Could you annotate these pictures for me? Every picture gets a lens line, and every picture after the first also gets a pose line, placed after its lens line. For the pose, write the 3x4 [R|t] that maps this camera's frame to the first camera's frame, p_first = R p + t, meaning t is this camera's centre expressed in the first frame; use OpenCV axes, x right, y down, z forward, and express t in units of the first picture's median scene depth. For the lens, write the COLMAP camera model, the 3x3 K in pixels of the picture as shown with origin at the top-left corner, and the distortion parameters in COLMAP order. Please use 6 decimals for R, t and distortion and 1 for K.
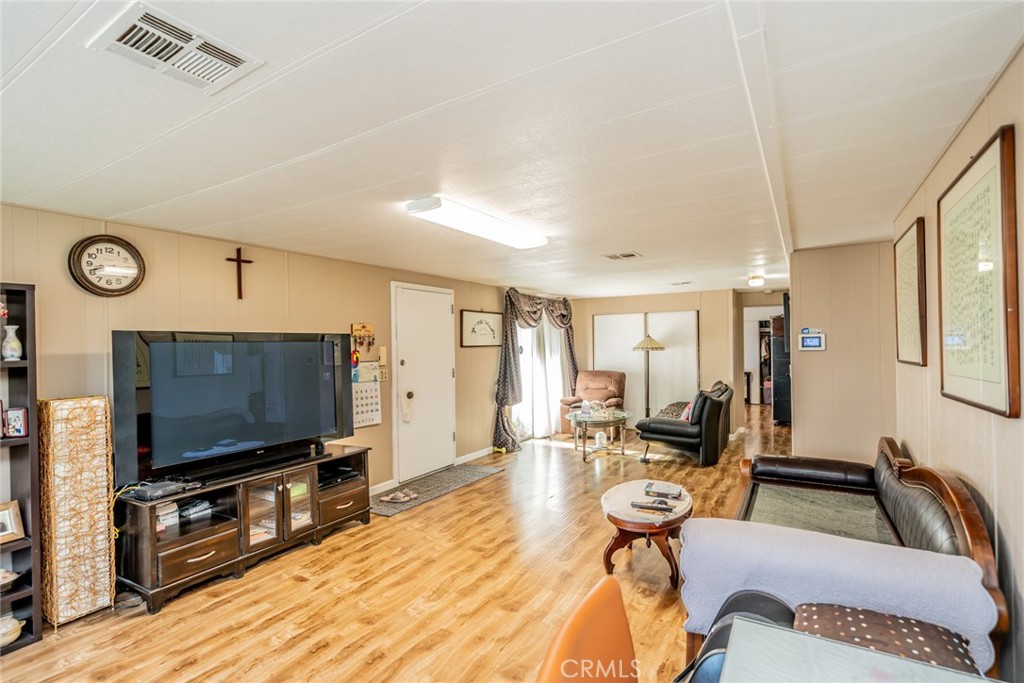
lens RADIAL K [[480.6, 0, 512.4], [0, 480.6, 342.1], [0, 0, 1]] dist [-0.000091, 0.000186]
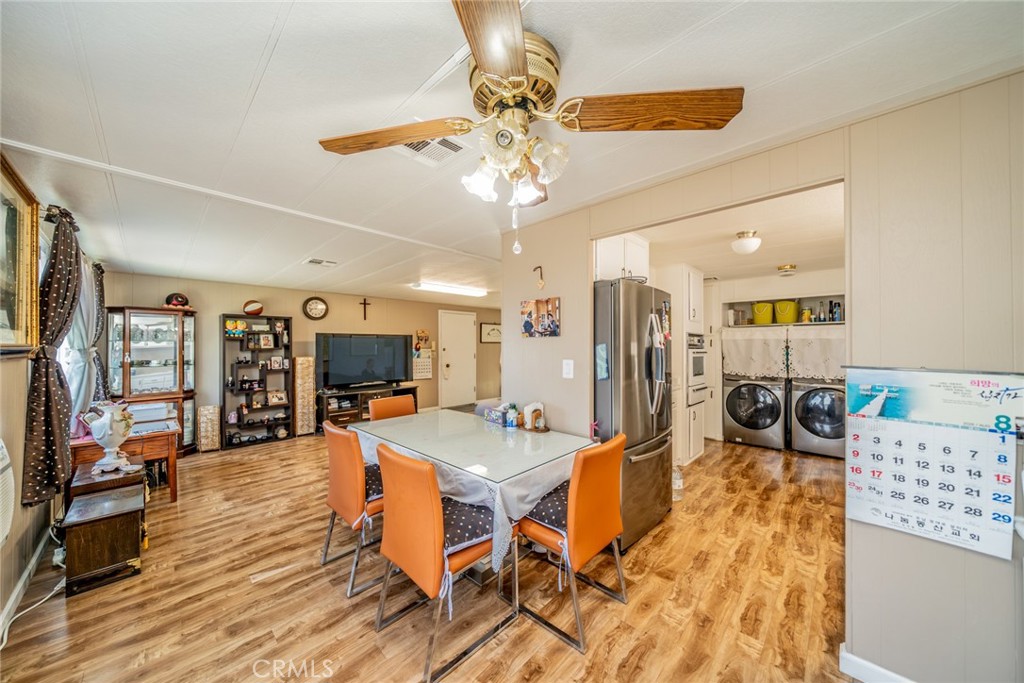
lens RADIAL K [[345.9, 0, 513.0], [0, 345.9, 342.5], [0, 0, 1]] dist [-0.000174, 0.000039]
pose [[0.975344, 0.010755, -0.220426, 0.683056], [-0.011222, 0.999937, -0.000869, 0.019542], [0.220402, 0.003321, 0.975403, -0.659441]]
